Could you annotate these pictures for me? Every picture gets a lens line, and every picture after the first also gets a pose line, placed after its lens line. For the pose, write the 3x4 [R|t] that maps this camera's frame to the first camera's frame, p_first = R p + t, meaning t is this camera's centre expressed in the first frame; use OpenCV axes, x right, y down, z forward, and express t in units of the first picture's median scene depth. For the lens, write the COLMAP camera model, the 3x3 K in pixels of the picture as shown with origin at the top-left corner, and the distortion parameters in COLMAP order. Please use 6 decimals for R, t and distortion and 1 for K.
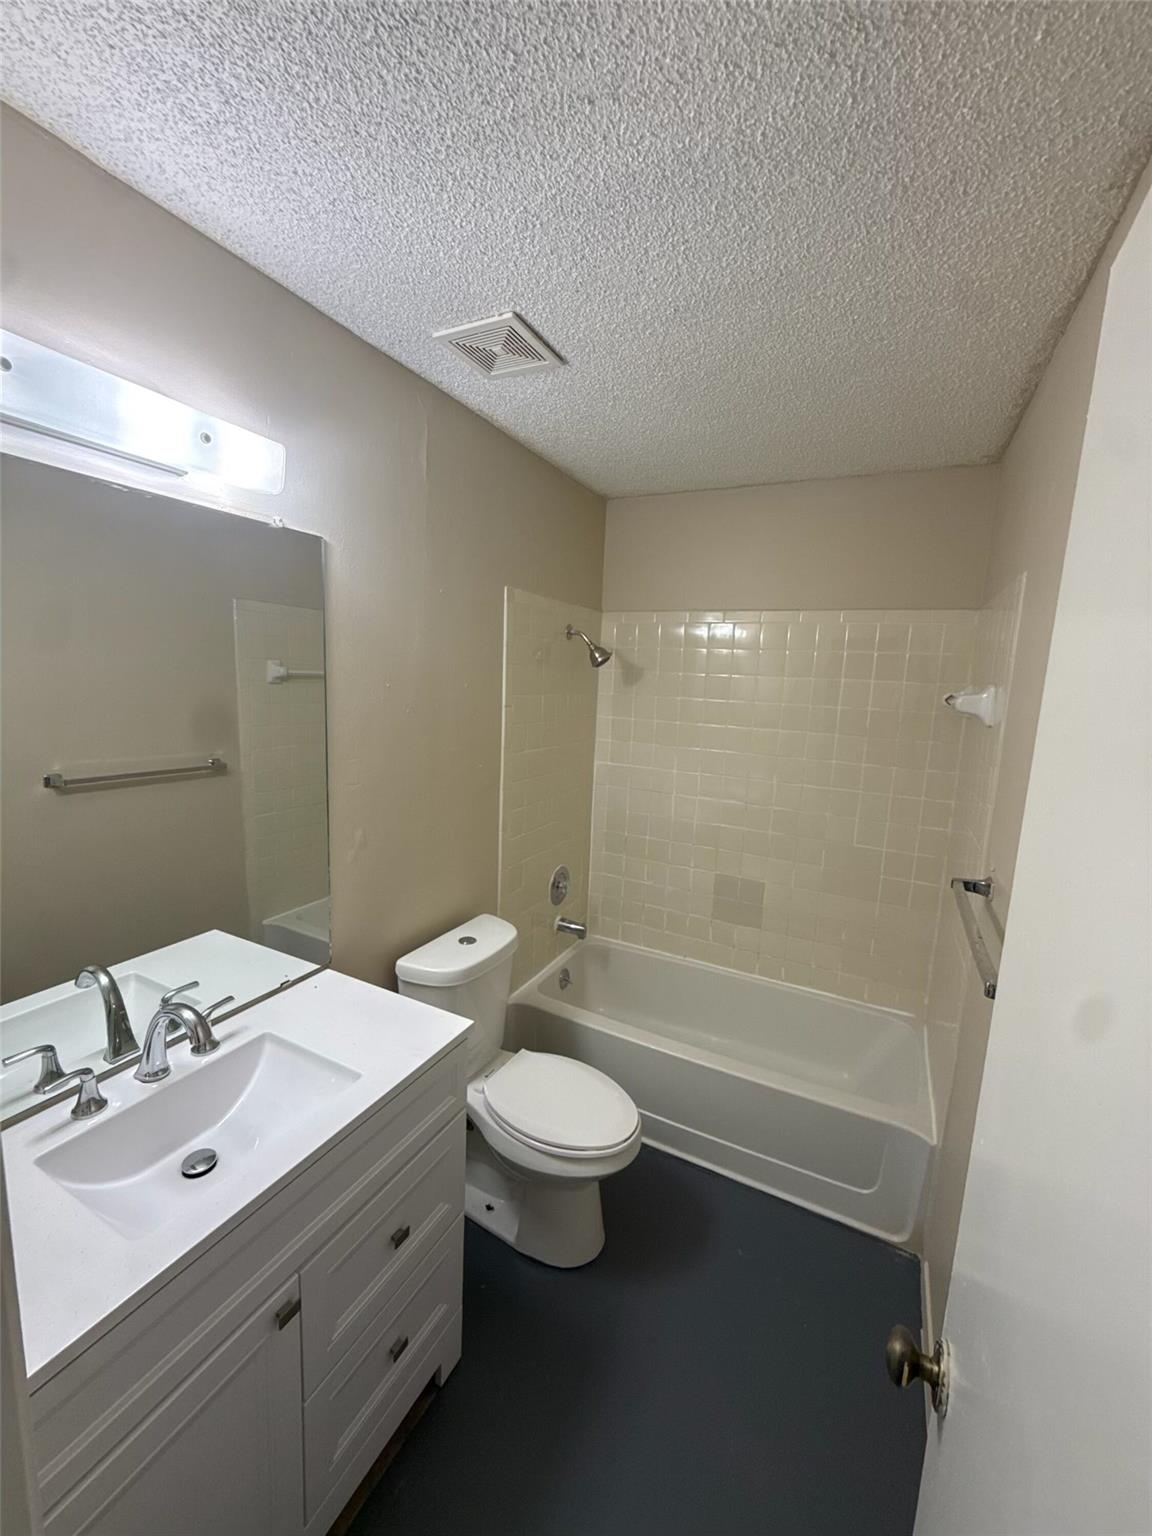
lens RADIAL K [[617.5, 0, 573.3], [0, 617.5, 763.5], [0, 0, 1]] dist [0.000143, -0.000231]
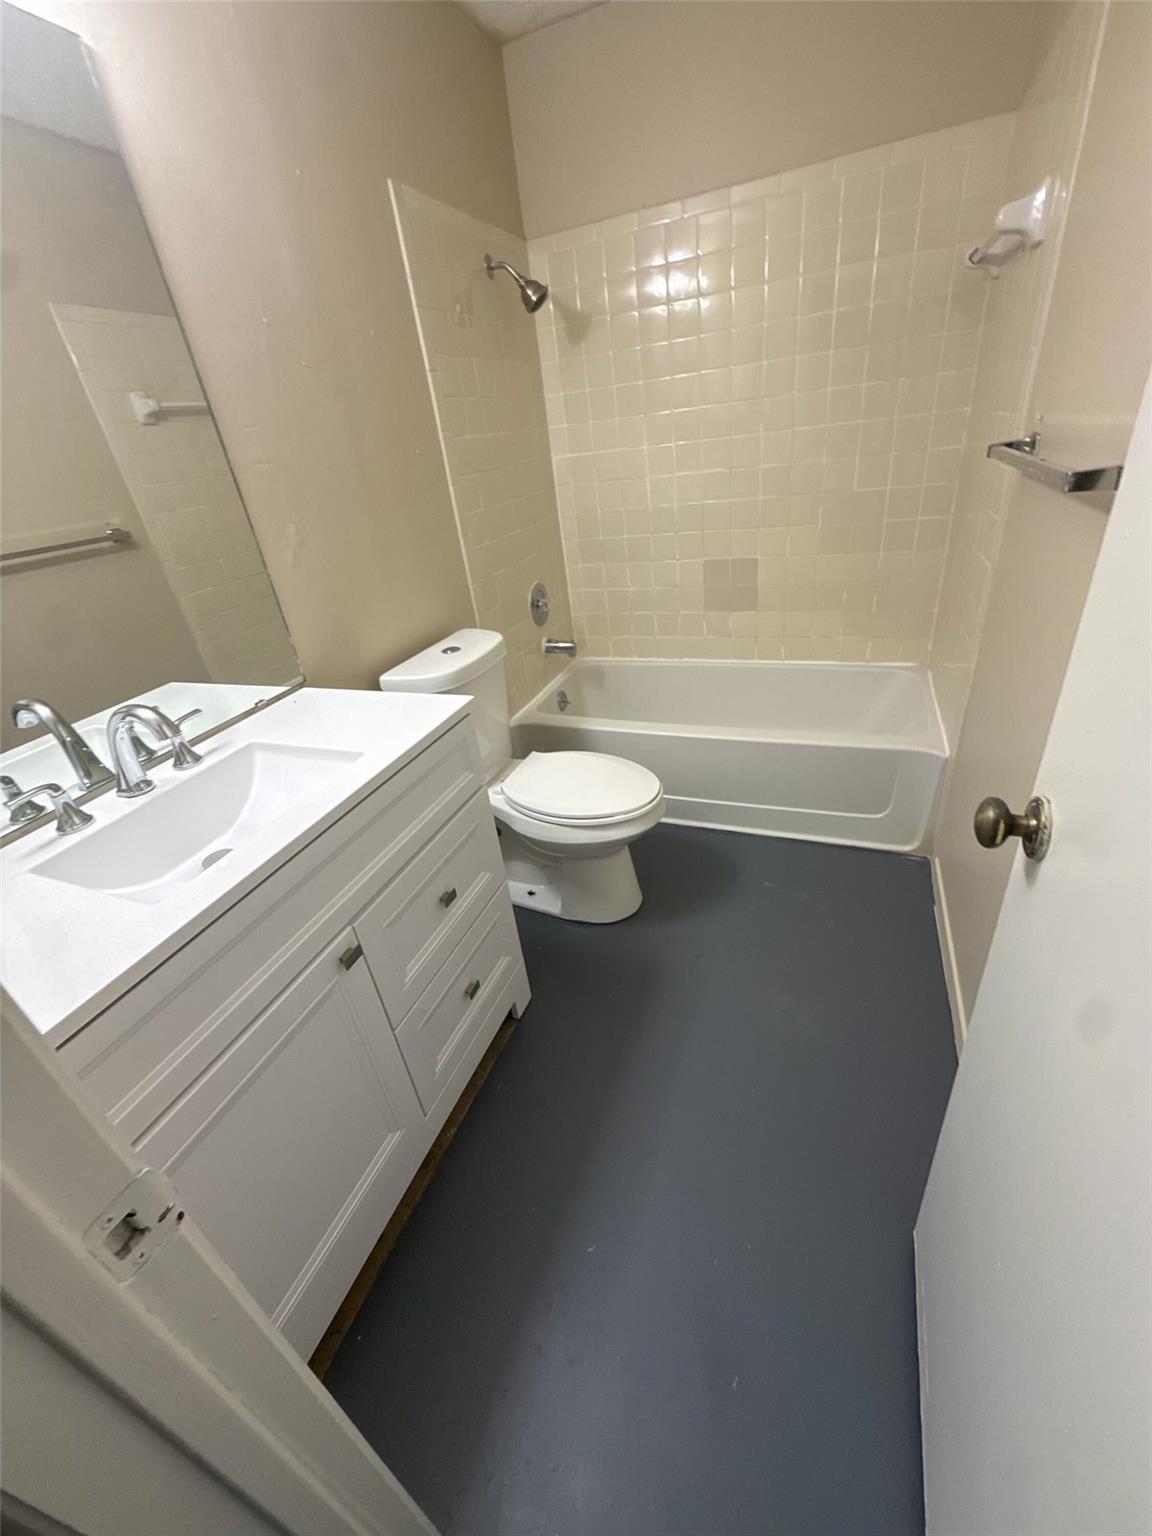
lens RADIAL K [[617.5, 0, 573.3], [0, 617.5, 763.5], [0, 0, 1]] dist [0.000143, -0.000231]
pose [[0.983056, -0.183274, 0.003451, -0.026440], [0.171162, 0.924504, 0.340580, 0.156679], [-0.065610, -0.334219, 0.940209, 0.068669]]
